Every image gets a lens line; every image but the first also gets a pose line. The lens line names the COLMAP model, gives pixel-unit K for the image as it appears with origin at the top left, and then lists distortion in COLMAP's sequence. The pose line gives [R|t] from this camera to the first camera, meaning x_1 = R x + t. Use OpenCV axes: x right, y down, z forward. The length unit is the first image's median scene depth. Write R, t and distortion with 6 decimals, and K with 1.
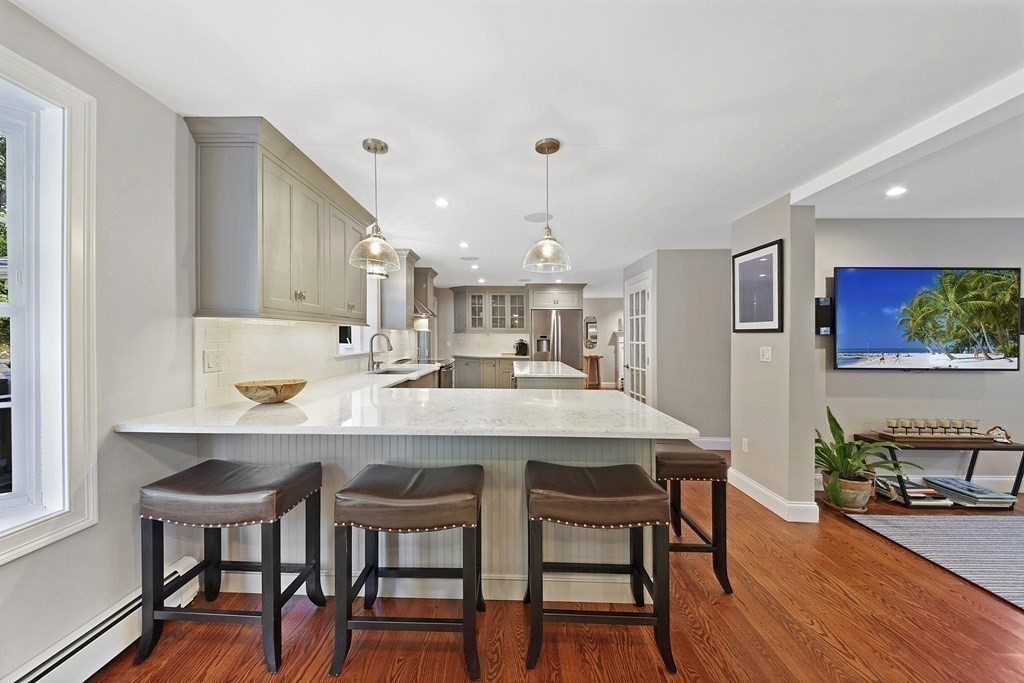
lens RADIAL K [[351.4, 0, 504.4], [0, 351.4, 344.3], [0, 0, 1]] dist [0.000093, -0.005960]
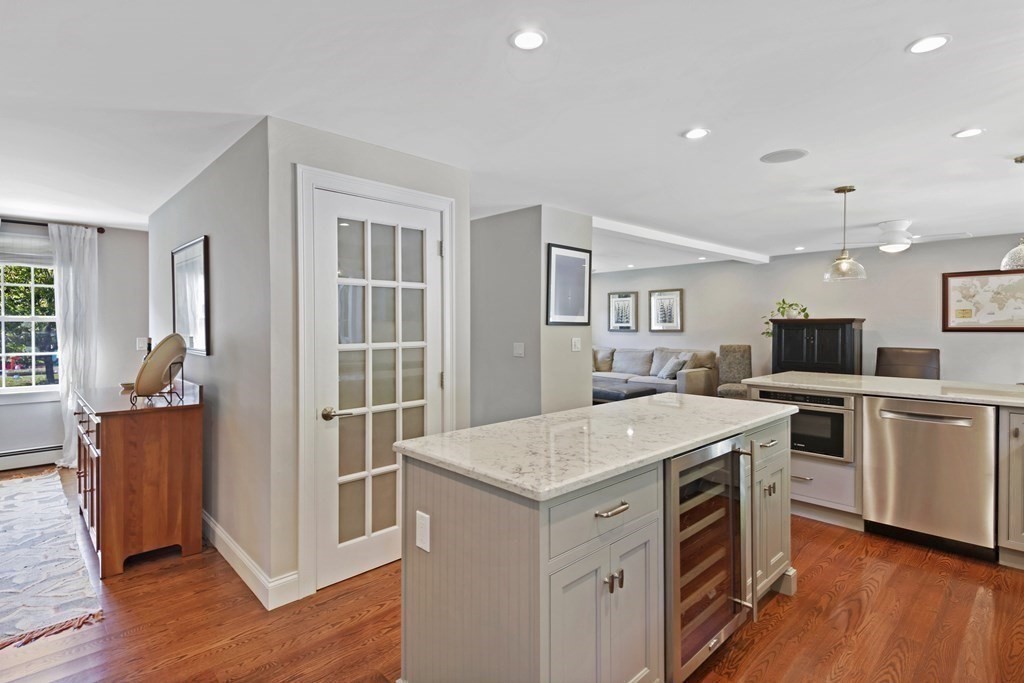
lens RADIAL K [[501.8, 0, 508.0], [0, 501.8, 331.3], [0, 0, 1]] dist [0.062891, -0.043144]
pose [[-0.703353, -0.013121, 0.710720, -0.251616], [0.011897, 0.999472, 0.030226, -0.060674], [-0.710741, 0.029715, -0.702826, 2.088028]]
